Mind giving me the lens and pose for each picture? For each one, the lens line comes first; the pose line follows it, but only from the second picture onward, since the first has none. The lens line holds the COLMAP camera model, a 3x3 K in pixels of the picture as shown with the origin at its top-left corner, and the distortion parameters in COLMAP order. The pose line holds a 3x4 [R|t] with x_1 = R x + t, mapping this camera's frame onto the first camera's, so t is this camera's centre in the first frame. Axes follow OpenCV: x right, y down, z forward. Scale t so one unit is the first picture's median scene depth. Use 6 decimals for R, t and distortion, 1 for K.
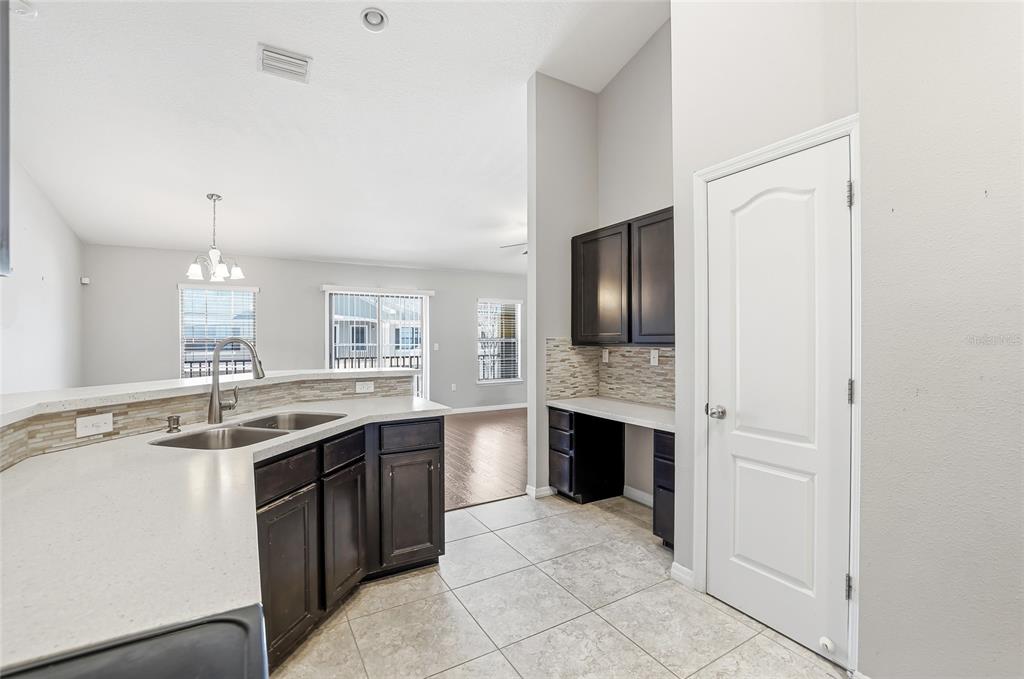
lens RADIAL K [[442.8, 0, 508.5], [0, 442.8, 337.9], [0, 0, 1]] dist [-0.034249, 0.008101]
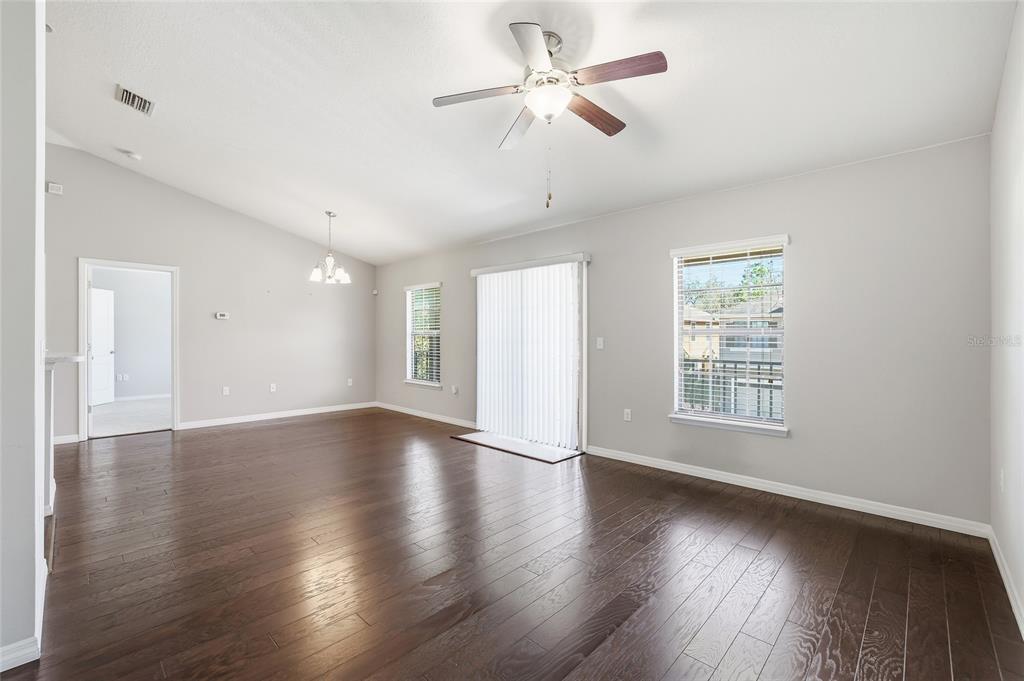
lens RADIAL K [[442.8, 0, 511.9], [0, 442.8, 342.7], [0, 0, 1]] dist [-0.034249, 0.008101]
pose [[0.259255, 0.012546, -0.965727, 0.831005], [-0.000490, 0.999917, 0.012859, 0.022201], [0.965809, -0.002861, 0.259240, 1.505472]]
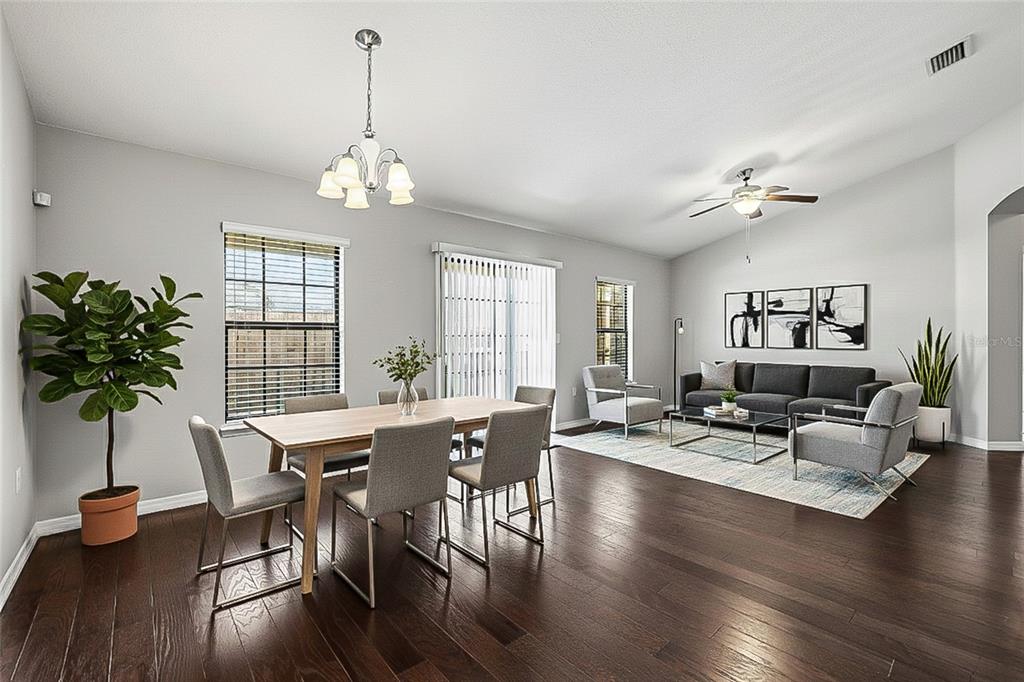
lens RADIAL K [[442.8, 0, 508.7], [0, 442.8, 341.2], [0, 0, 1]] dist [-0.034249, 0.008101]
pose [[0.980880, -0.003974, 0.194571, -0.789271], [0.003112, 0.999984, 0.004737, 0.040986], [-0.194587, -0.004041, 0.980877, 0.590197]]
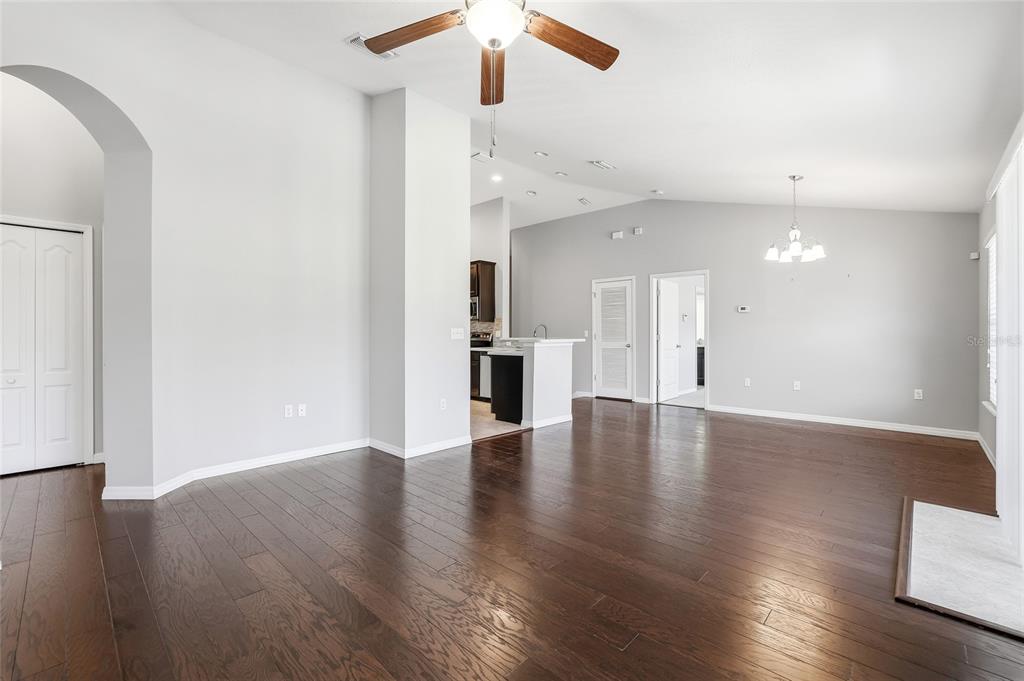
lens RADIAL K [[442.8, 0, 508.1], [0, 442.8, 332.1], [0, 0, 1]] dist [-0.034249, 0.008101]
pose [[-0.964563, 0.000380, -0.263853, 0.276987], [0.001787, 0.999985, -0.005093, 0.040134], [0.263848, -0.005384, -0.964549, 2.310085]]
